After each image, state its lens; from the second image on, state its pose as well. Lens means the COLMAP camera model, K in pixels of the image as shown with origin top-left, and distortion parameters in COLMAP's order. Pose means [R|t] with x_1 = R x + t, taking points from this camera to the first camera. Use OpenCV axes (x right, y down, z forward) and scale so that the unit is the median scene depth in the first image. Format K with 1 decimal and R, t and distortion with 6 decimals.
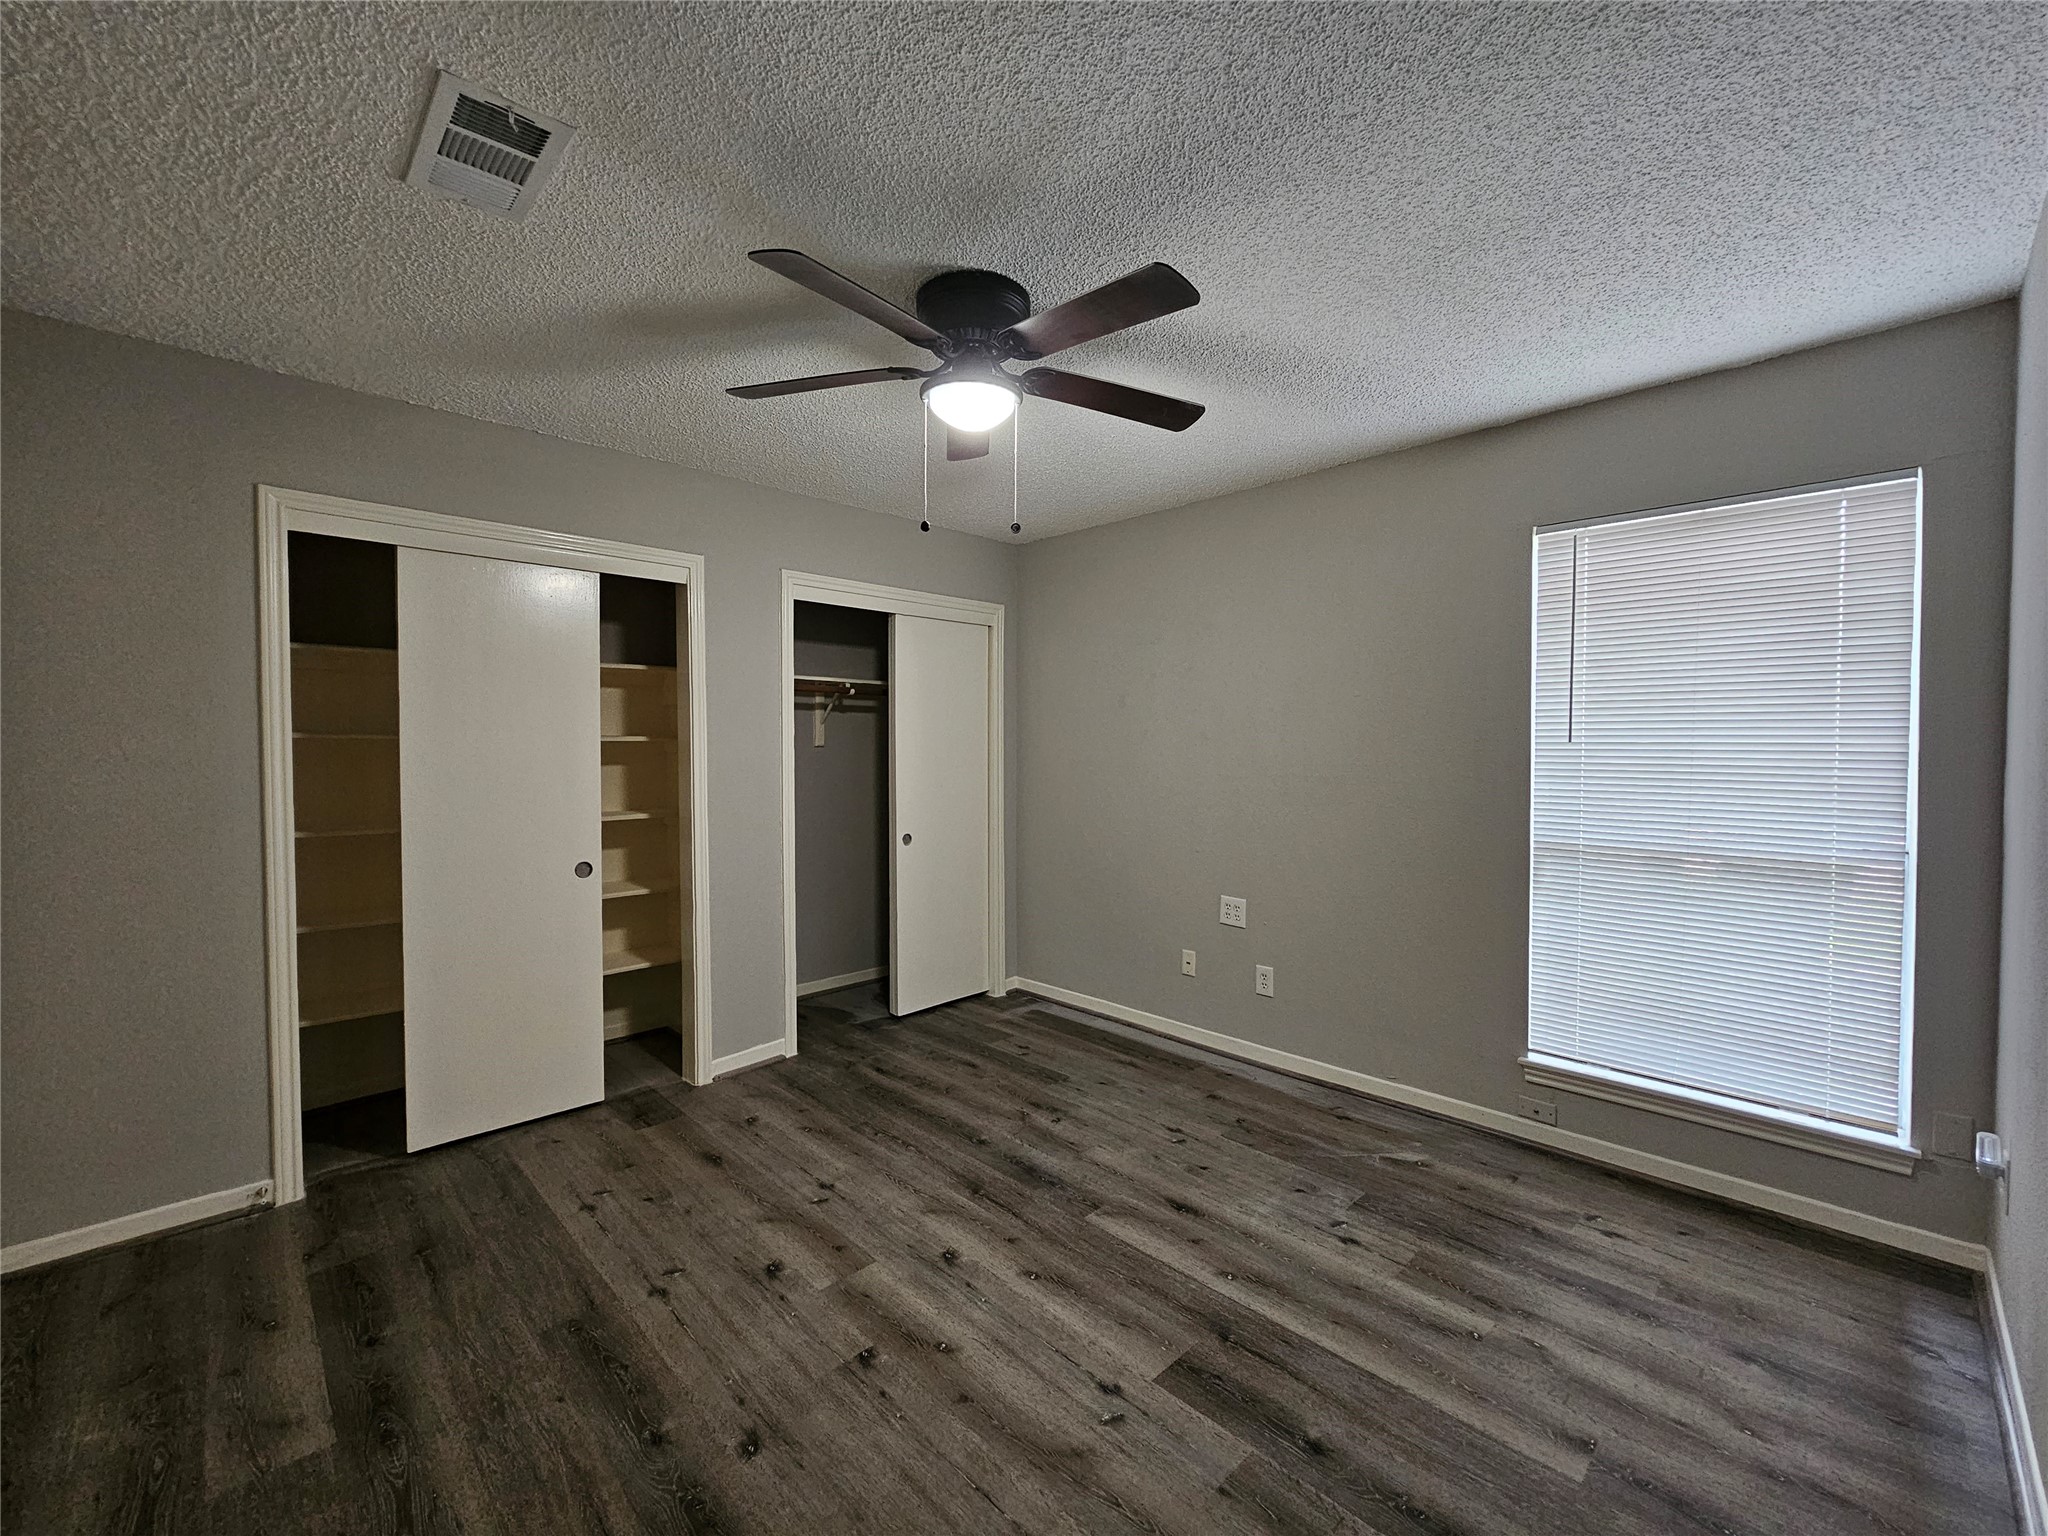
lens RADIAL K [[839.1, 0, 1018.7], [0, 839.1, 774.6], [0, 0, 1]] dist [-0.002857, -0.000643]
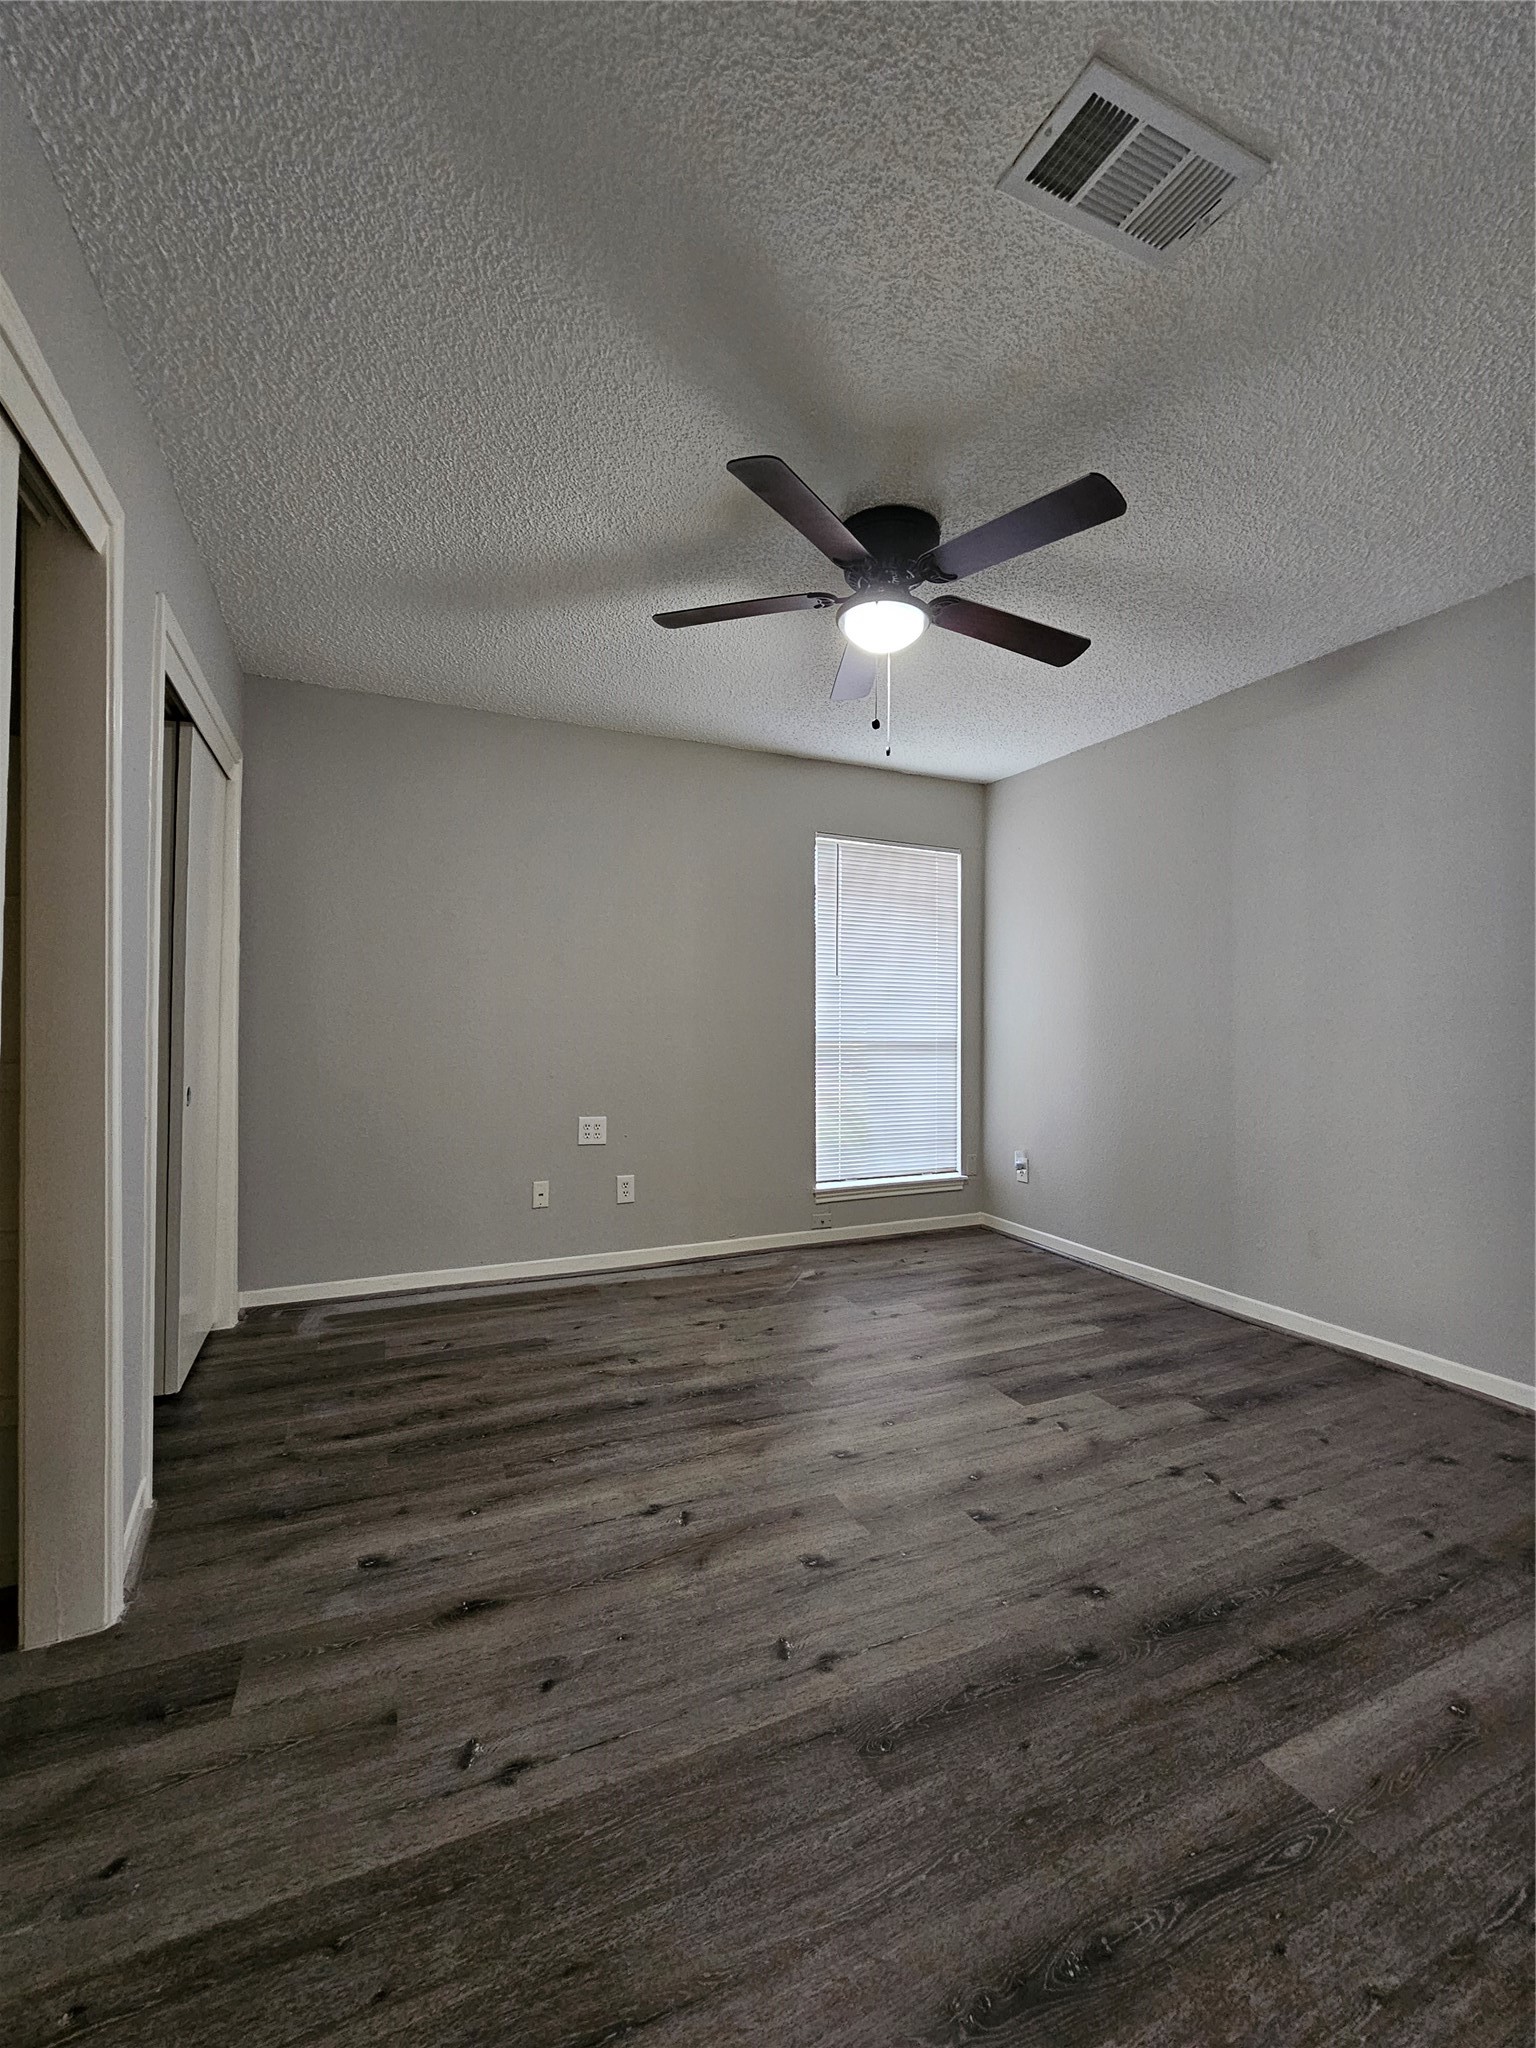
lens RADIAL K [[839.1, 0, 763.7], [0, 839.1, 1017.6], [0, 0, 1]] dist [-0.002857, -0.000643]
pose [[0.342673, 0.001859, 0.939453, -0.828716], [0.021600, 0.999718, -0.009857, 0.050648], [-0.939206, 0.023670, 0.342536, 0.580716]]
